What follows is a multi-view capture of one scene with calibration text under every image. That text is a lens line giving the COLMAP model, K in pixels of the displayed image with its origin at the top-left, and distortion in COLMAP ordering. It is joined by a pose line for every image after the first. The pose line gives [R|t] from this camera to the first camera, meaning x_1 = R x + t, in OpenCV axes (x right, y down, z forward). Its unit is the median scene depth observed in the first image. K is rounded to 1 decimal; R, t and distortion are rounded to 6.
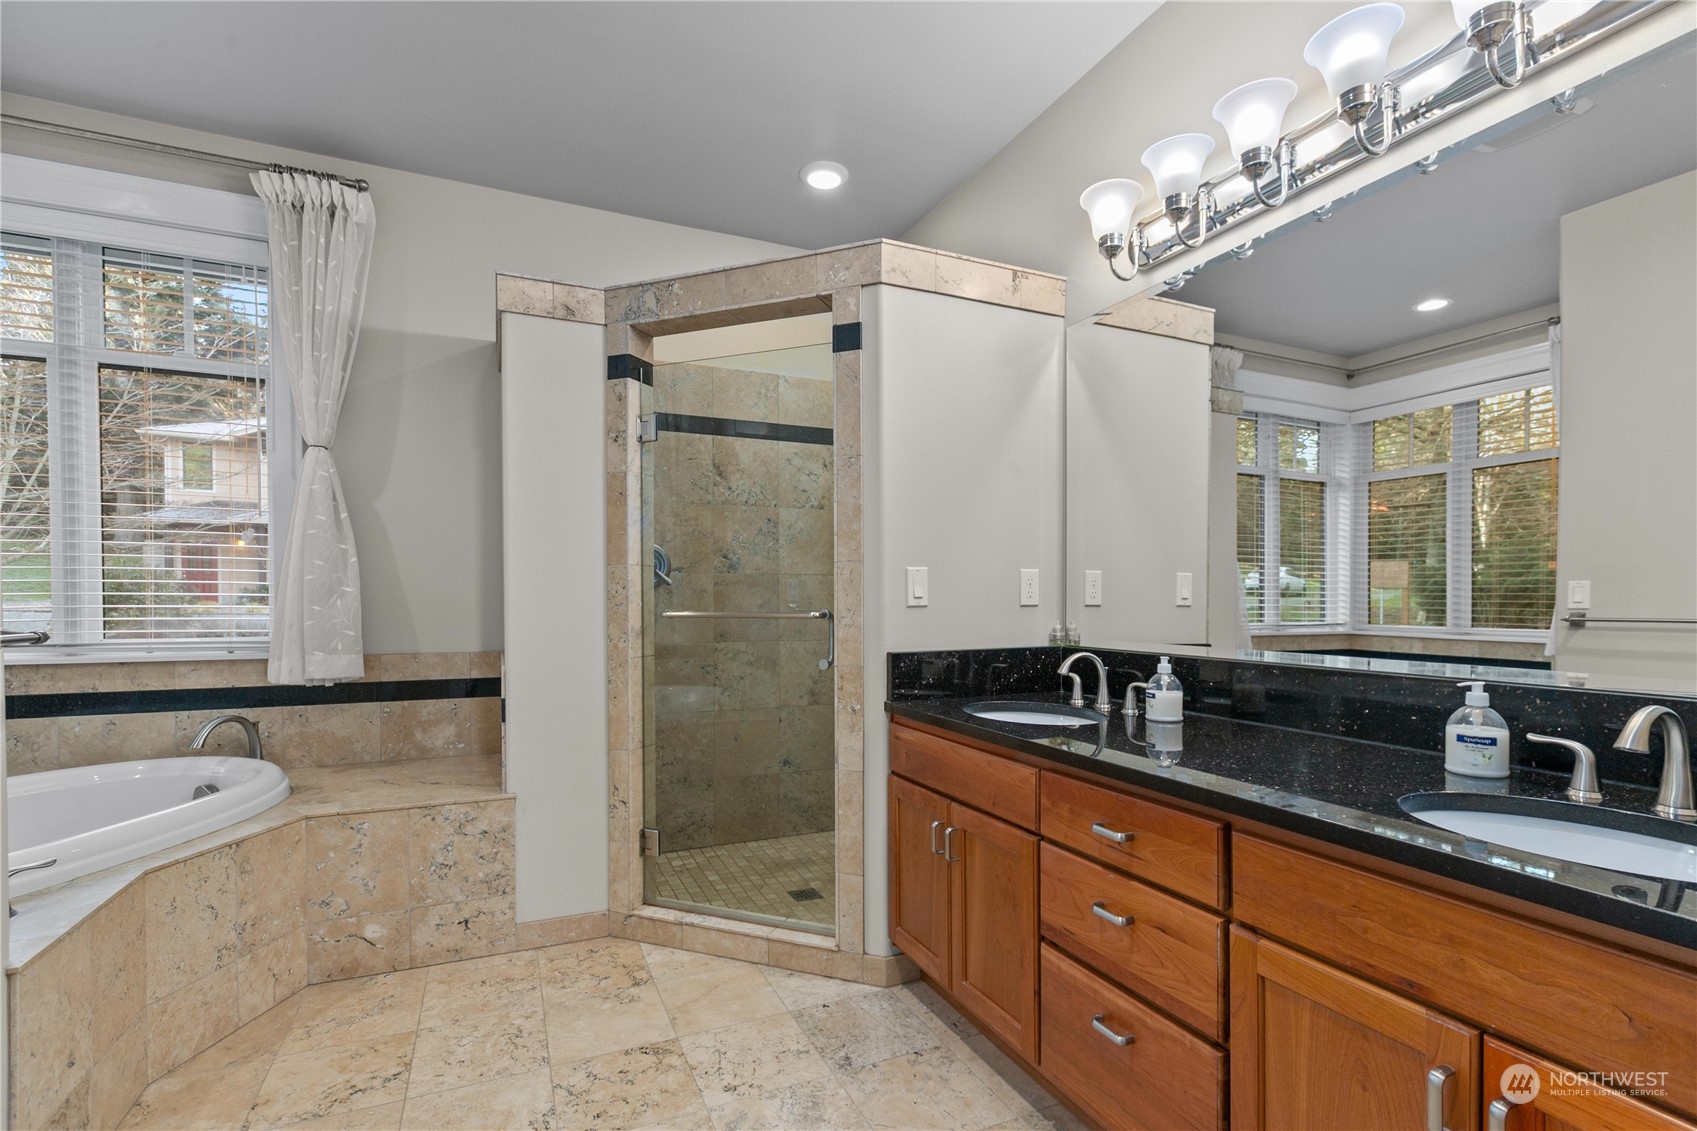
lens RADIAL K [[761.7, 0, 850.8], [0, 761.7, 567.8], [0, 0, 1]] dist [0.001324, -0.000227]
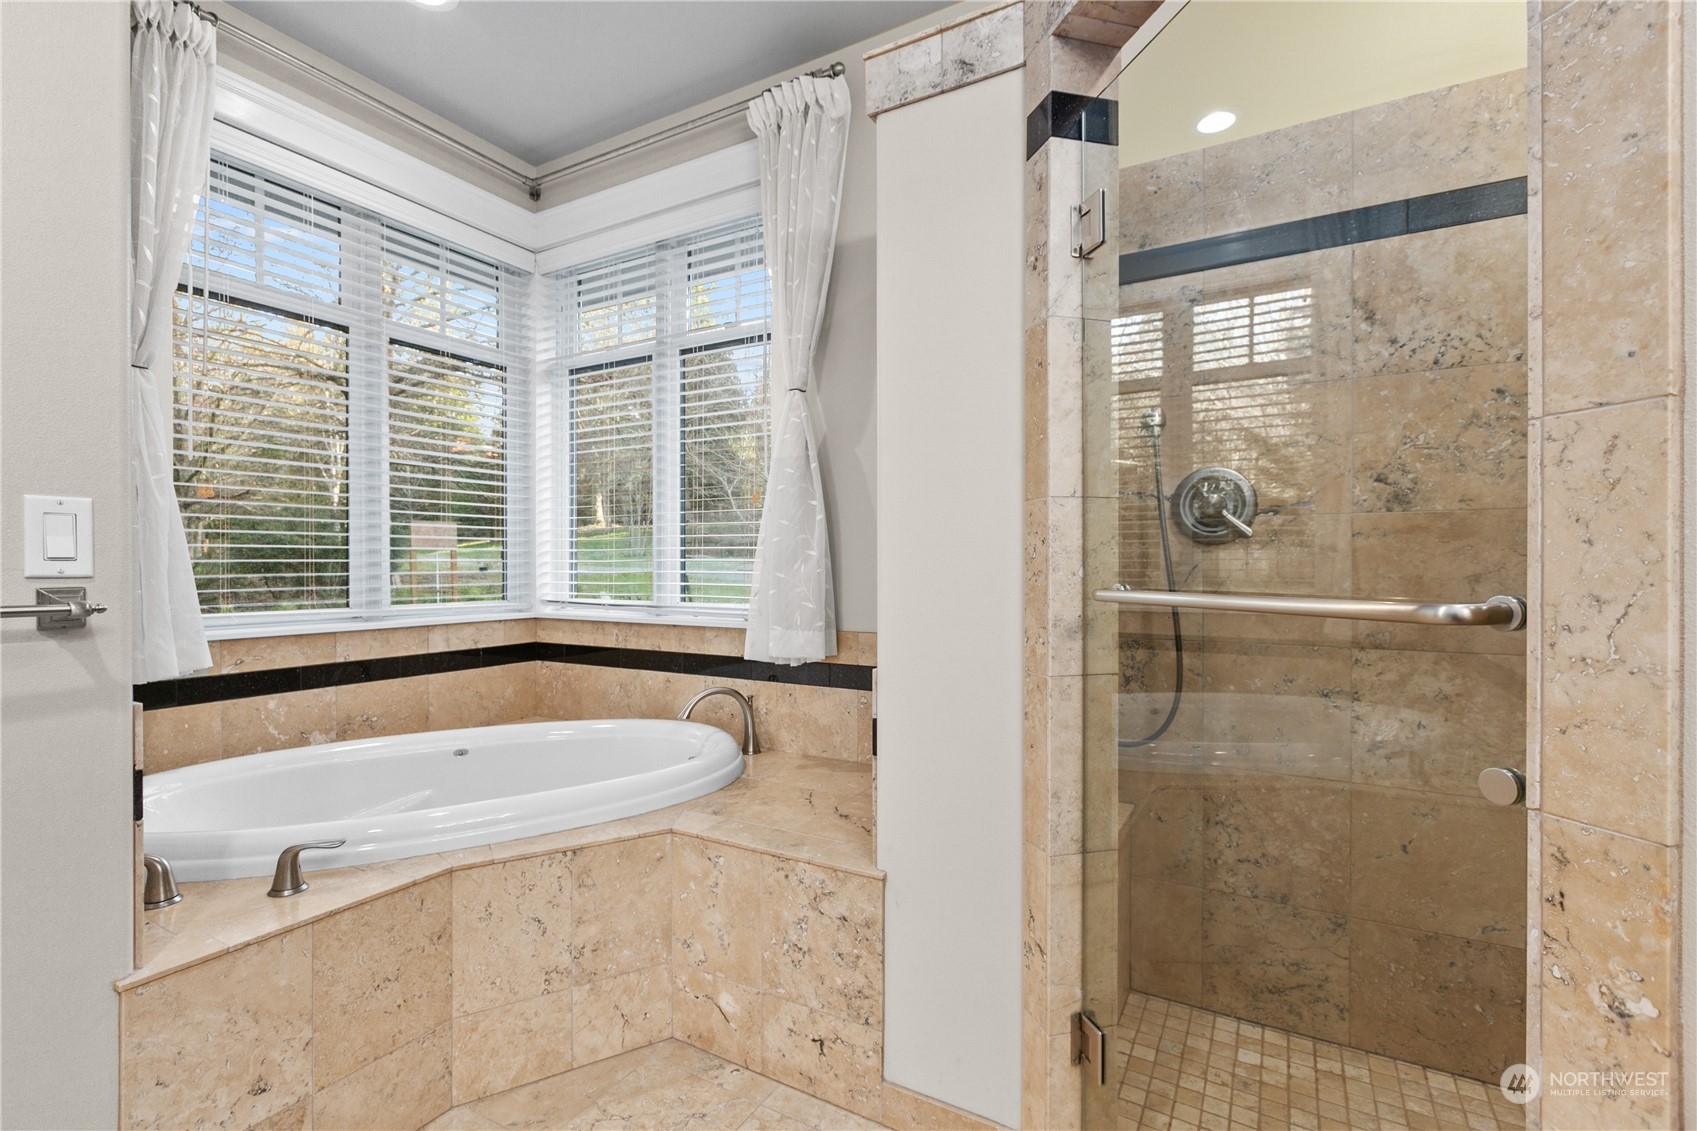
lens RADIAL K [[761.7, 0, 850.8], [0, 761.7, 567.8], [0, 0, 1]] dist [0.001324, -0.000227]
pose [[0.587771, 0.000435, -0.809027, 0.053487], [0.033965, 0.999105, 0.025213, 0.028584], [0.808314, -0.042298, 0.587230, 0.628138]]
